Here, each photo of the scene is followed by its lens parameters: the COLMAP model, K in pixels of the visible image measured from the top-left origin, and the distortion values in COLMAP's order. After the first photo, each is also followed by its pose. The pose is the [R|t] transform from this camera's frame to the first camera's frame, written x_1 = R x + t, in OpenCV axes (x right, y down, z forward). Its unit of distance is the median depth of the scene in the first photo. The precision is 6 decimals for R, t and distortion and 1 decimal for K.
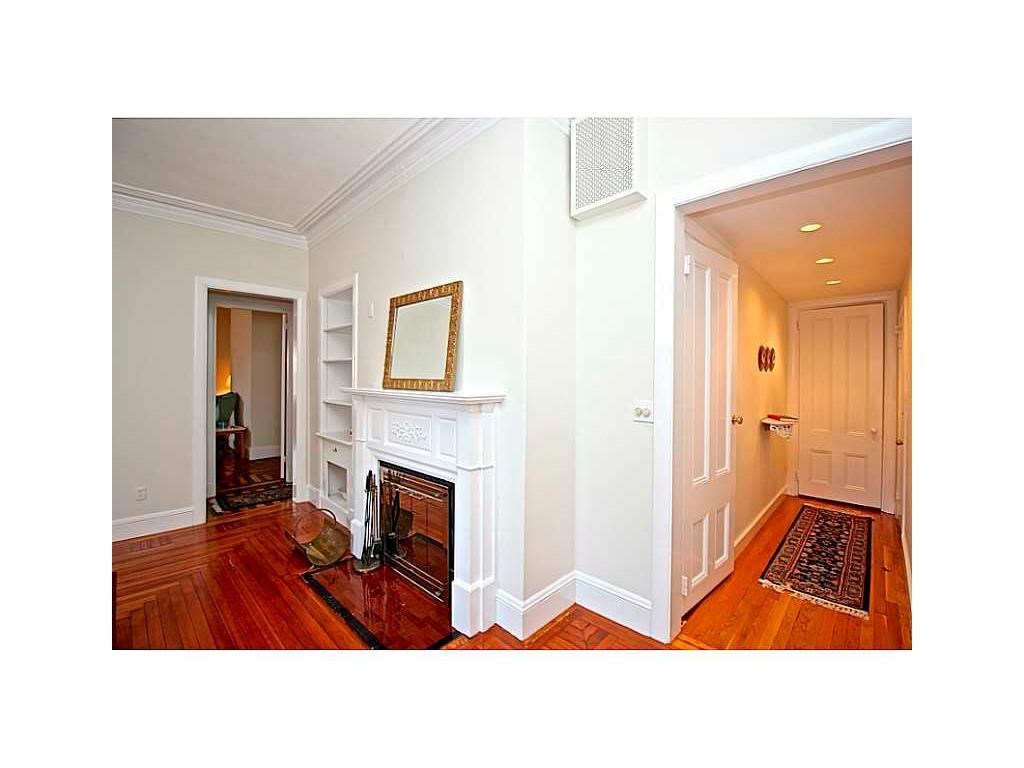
lens RADIAL K [[385.7, 0, 512.1], [0, 385.7, 376.7], [0, 0, 1]] dist [-0.020040, -0.000195]
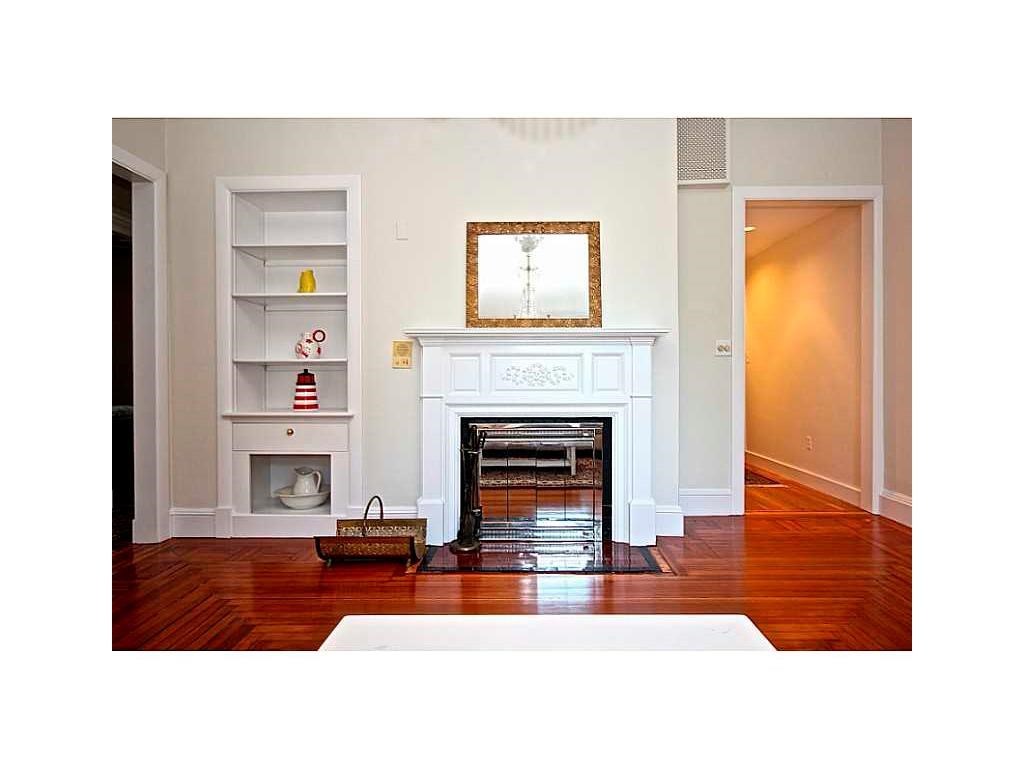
lens RADIAL K [[534.6, 0, 514.4], [0, 534.6, 377.3], [0, 0, 1]] dist [0.000746, 0.000066]
pose [[0.733372, -0.012809, 0.679706, -0.906079], [0.009089, 0.999918, 0.009037, 0.105739], [-0.679766, -0.000450, 0.733429, 0.080970]]
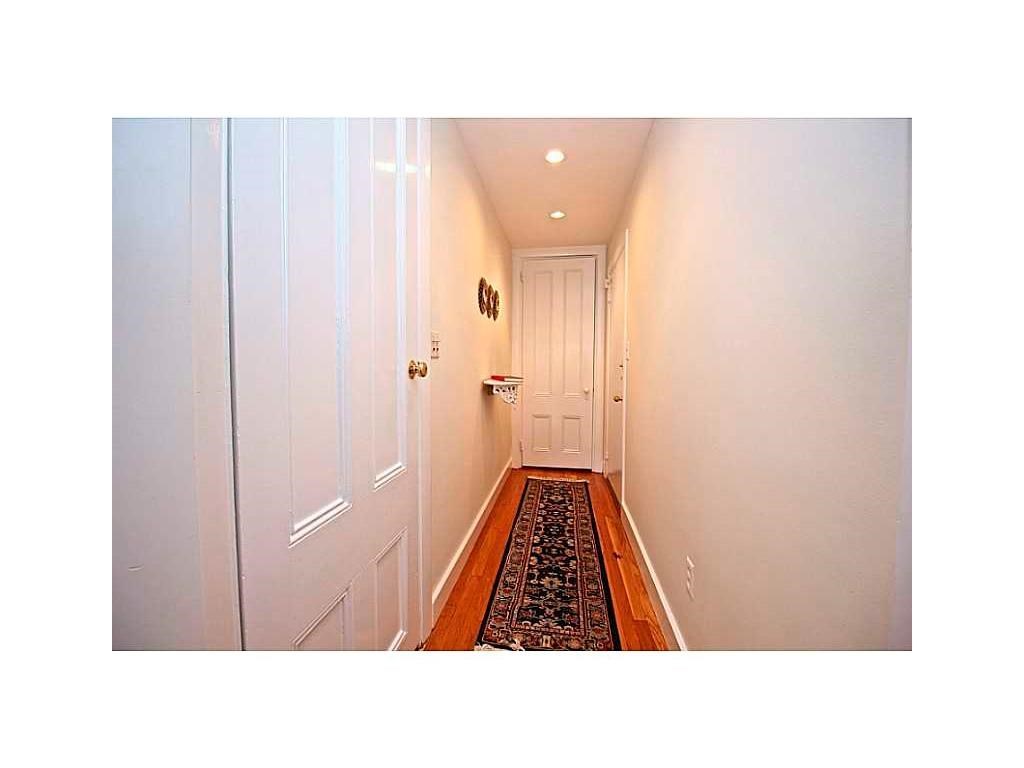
lens RADIAL K [[370.8, 0, 518.8], [0, 370.8, 377.0], [0, 0, 1]] dist [-0.001297, -0.000114]
pose [[0.797753, -0.024705, 0.602478, 0.305622], [-0.000521, 0.999132, 0.041659, 0.085222], [-0.602984, -0.033547, 0.797048, 0.429480]]
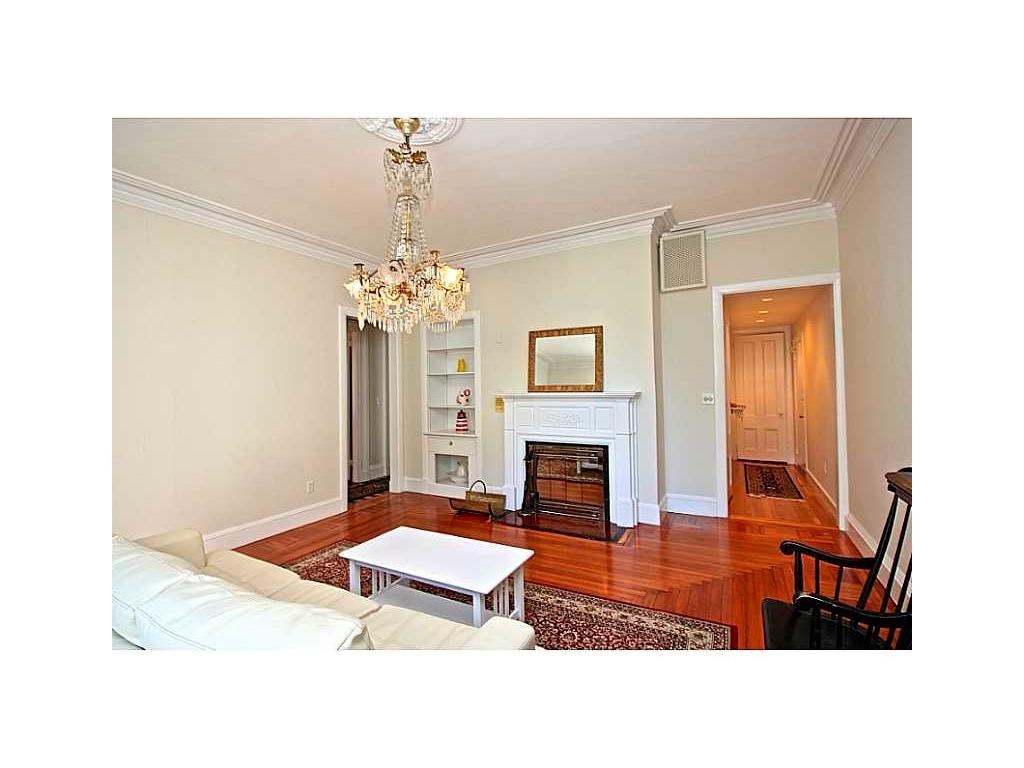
lens RADIAL K [[415.5, 0, 514.7], [0, 415.5, 376.5], [0, 0, 1]] dist [-0.009237, -0.000060]
pose [[0.963245, -0.015789, 0.268161, -0.708099], [0.022185, 0.999537, -0.020836, 0.000979], [-0.267708, 0.026019, 0.963149, -0.456293]]
